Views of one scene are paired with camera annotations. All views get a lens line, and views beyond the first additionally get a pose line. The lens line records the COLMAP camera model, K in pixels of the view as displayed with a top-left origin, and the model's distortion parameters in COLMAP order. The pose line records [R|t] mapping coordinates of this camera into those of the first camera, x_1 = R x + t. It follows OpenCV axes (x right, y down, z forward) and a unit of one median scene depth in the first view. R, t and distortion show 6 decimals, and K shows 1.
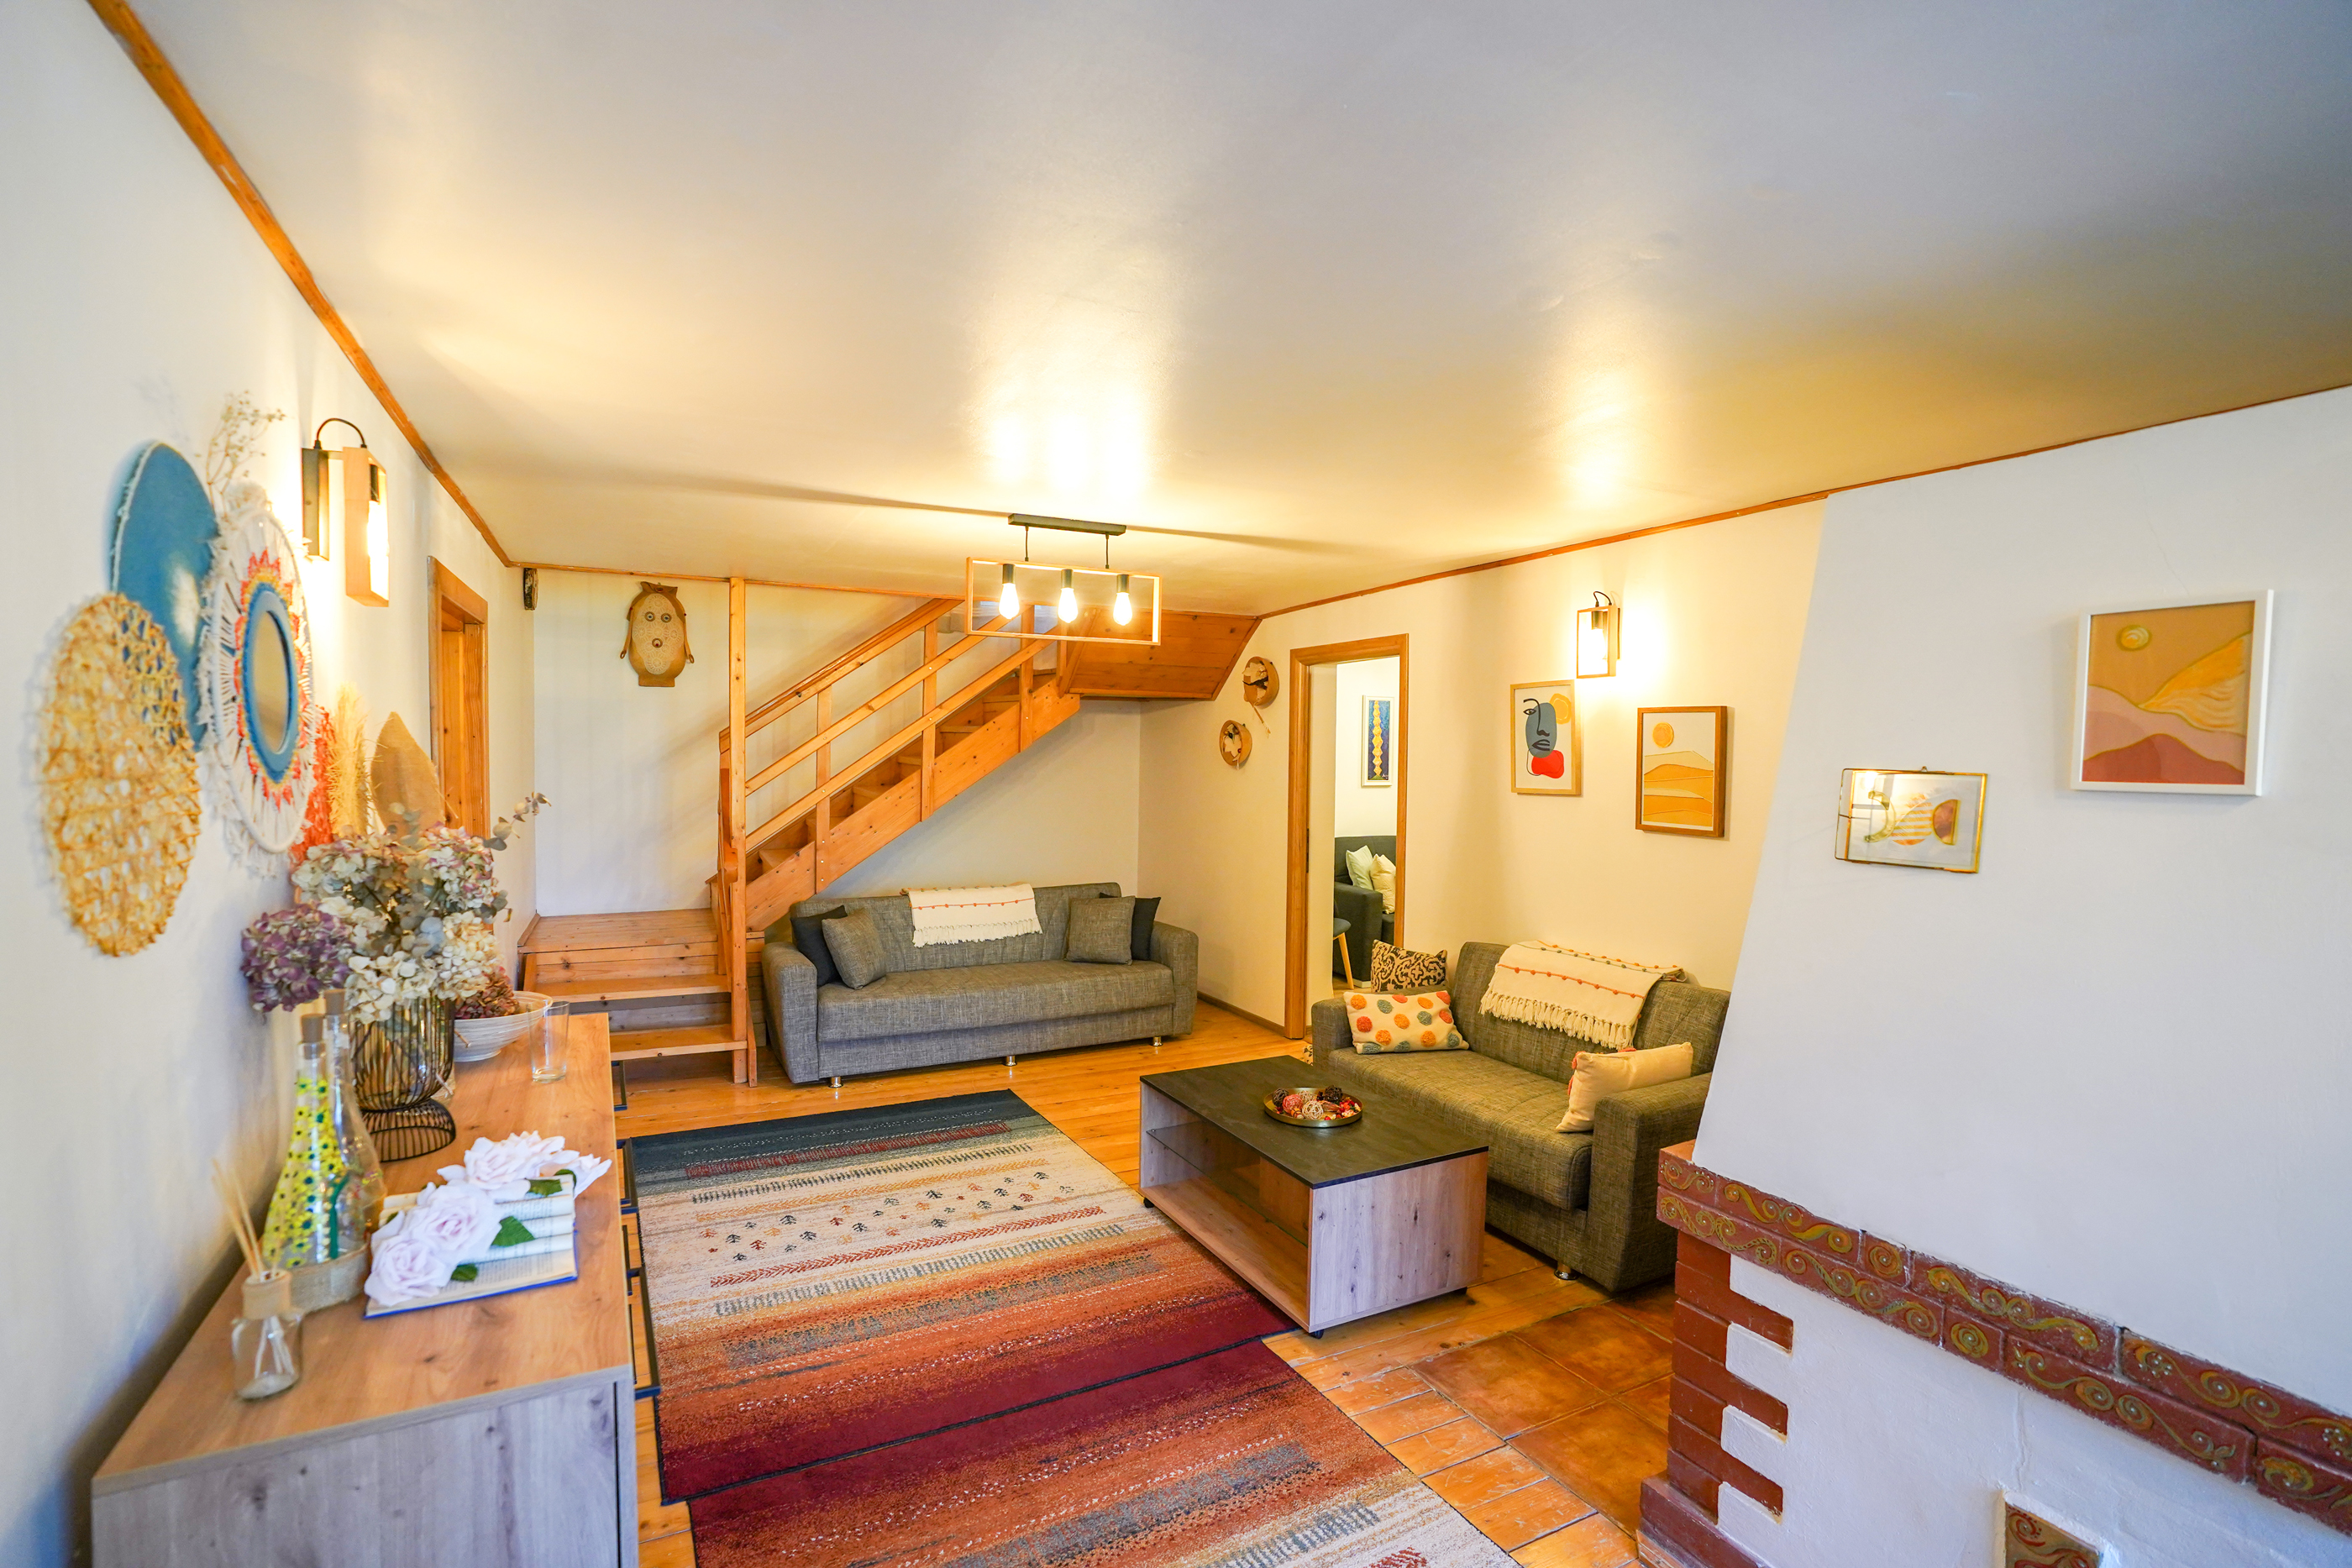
lens RADIAL K [[1077.1, 0, 1162.1], [0, 1077.1, 781.1], [0, 0, 1]] dist [-0.077955, 0.030618]
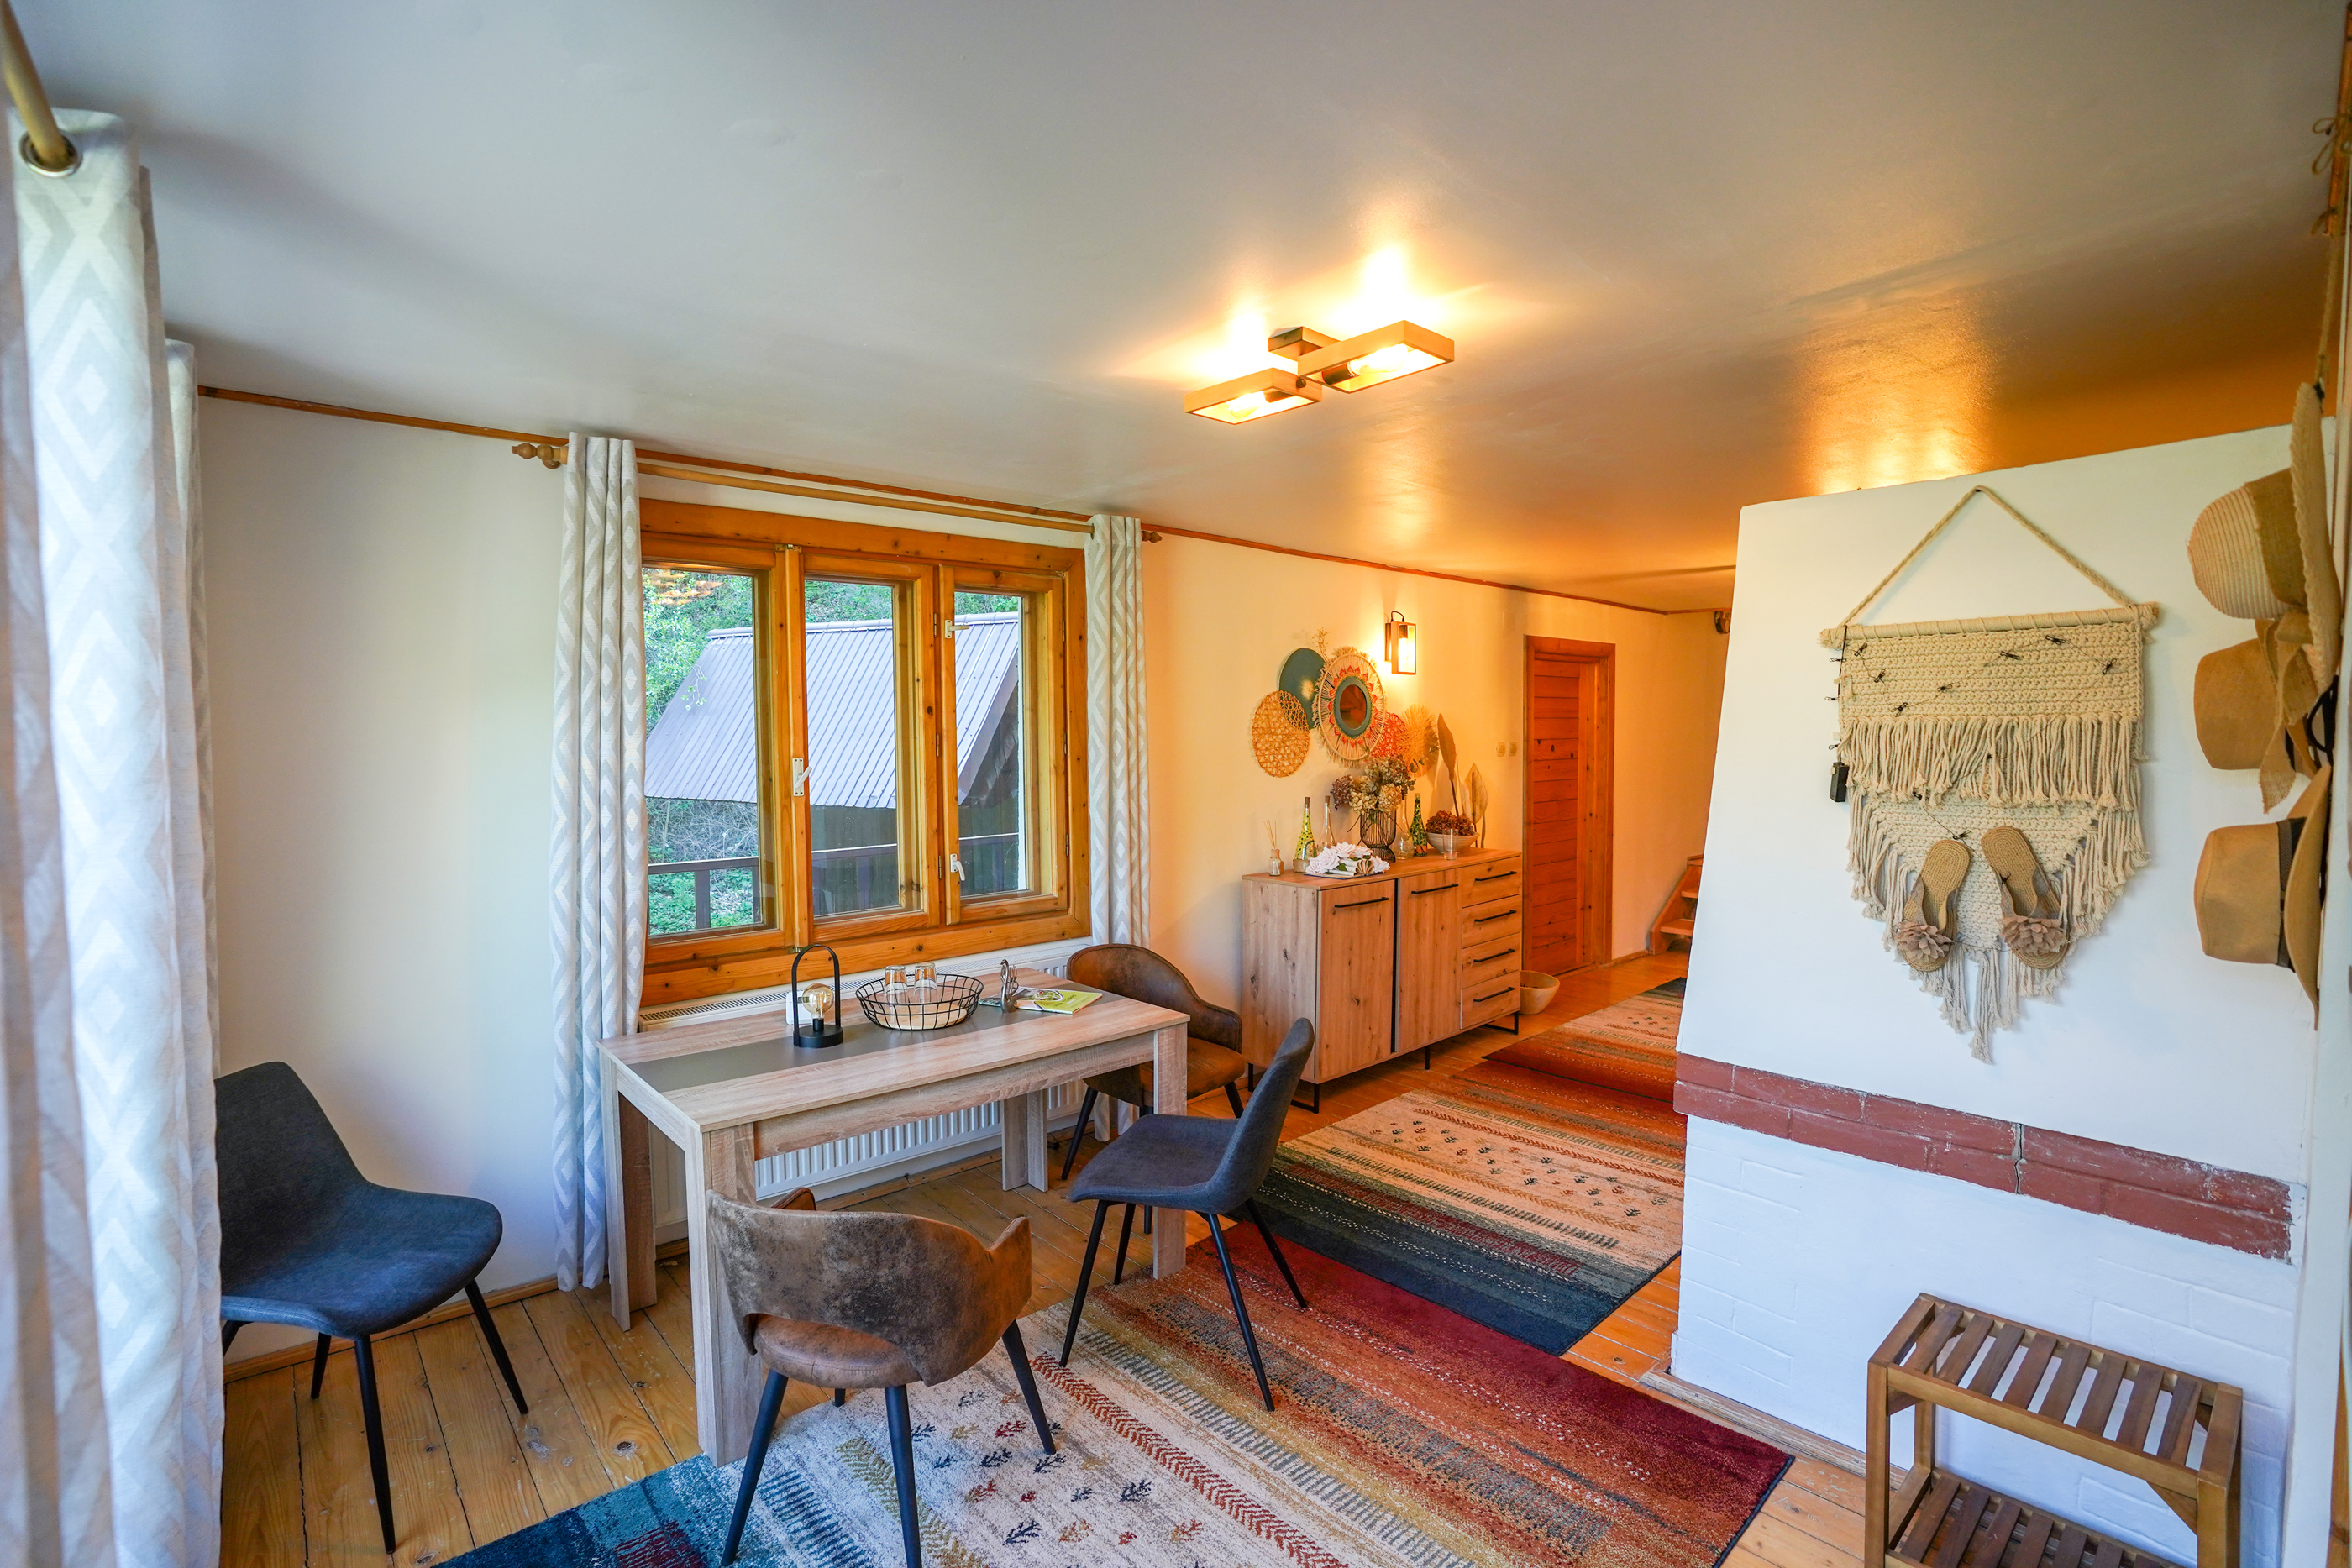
lens RADIAL K [[1077.1, 0, 1162.1], [0, 1077.1, 781.1], [0, 0, 1]] dist [-0.077955, 0.030618]
pose [[0.244794, 0.036669, -0.968881, 0.952245], [-0.022473, 0.999231, 0.032140, 0.016938], [0.969315, 0.013906, 0.245430, -0.163062]]
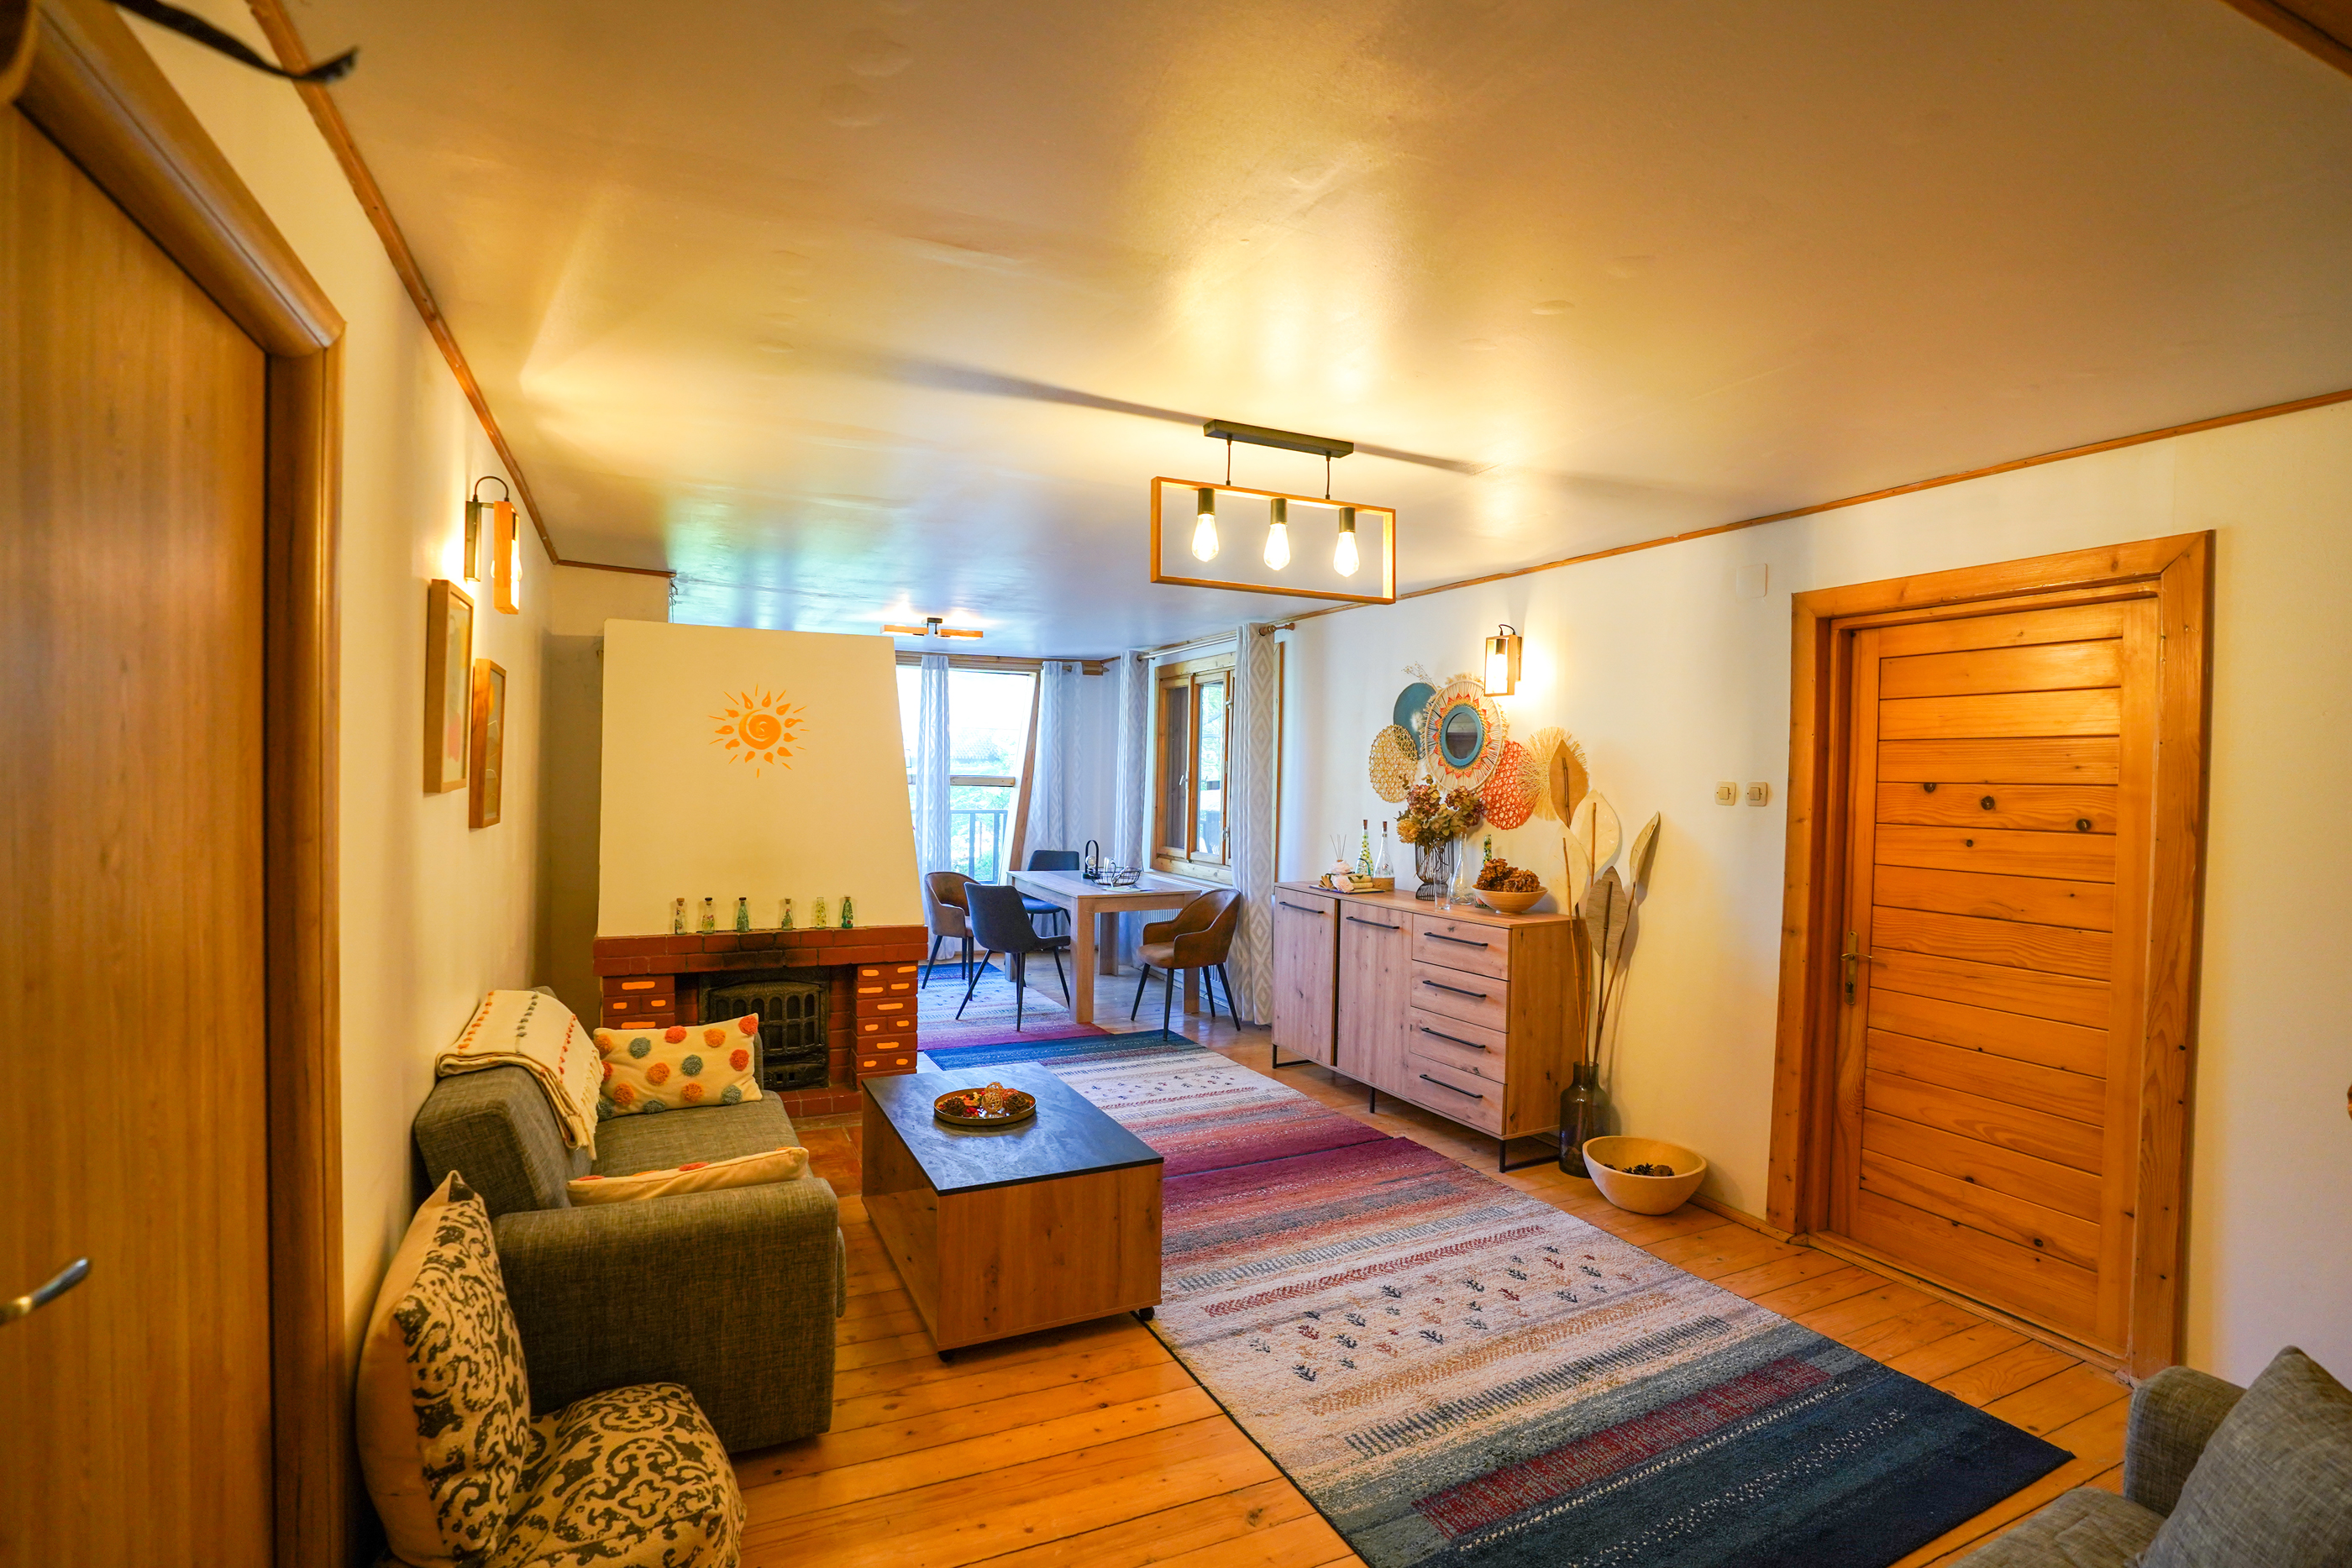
lens RADIAL K [[1077.1, 0, 1162.1], [0, 1077.1, 781.1], [0, 0, 1]] dist [-0.077955, 0.030618]
pose [[-0.999268, -0.028135, 0.025913, -0.032872], [-0.027059, 0.998793, 0.040990, -0.029722], [-0.027035, 0.040259, -0.998823, 1.787469]]
